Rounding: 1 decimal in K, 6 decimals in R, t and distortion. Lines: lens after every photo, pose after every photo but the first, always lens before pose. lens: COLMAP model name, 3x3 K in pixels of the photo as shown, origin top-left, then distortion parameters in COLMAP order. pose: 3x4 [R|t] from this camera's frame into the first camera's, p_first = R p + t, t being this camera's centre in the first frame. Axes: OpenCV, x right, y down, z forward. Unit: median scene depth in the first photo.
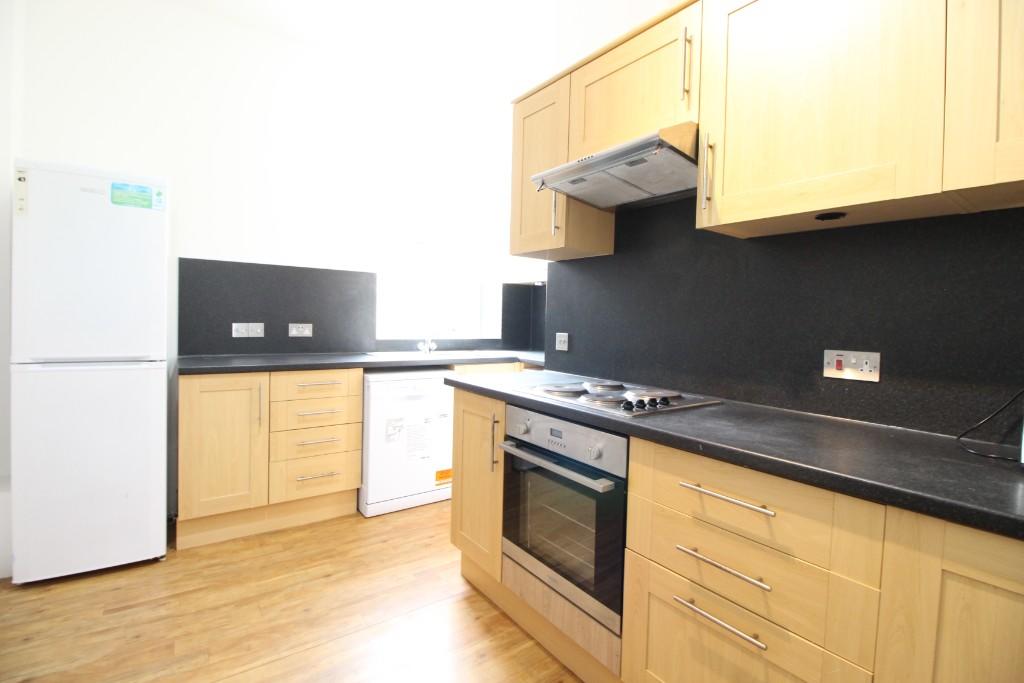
lens RADIAL K [[479.8, 0, 518.2], [0, 479.8, 338.8], [0, 0, 1]] dist [-0.012165, -0.006589]
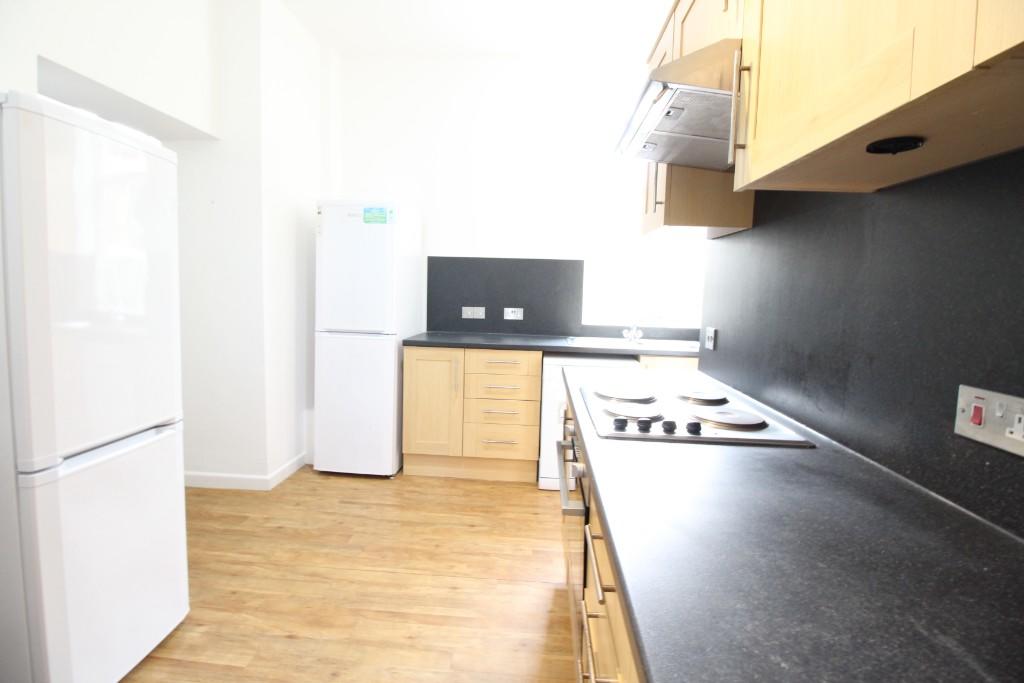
lens RADIAL K [[479.8, 0, 510.8], [0, 479.8, 334.5], [0, 0, 1]] dist [-0.012165, -0.006589]
pose [[0.760049, 0.056405, -0.647413, 0.376181], [-0.036694, 0.998362, 0.043904, -0.024818], [0.648829, -0.009613, 0.760874, 0.159547]]
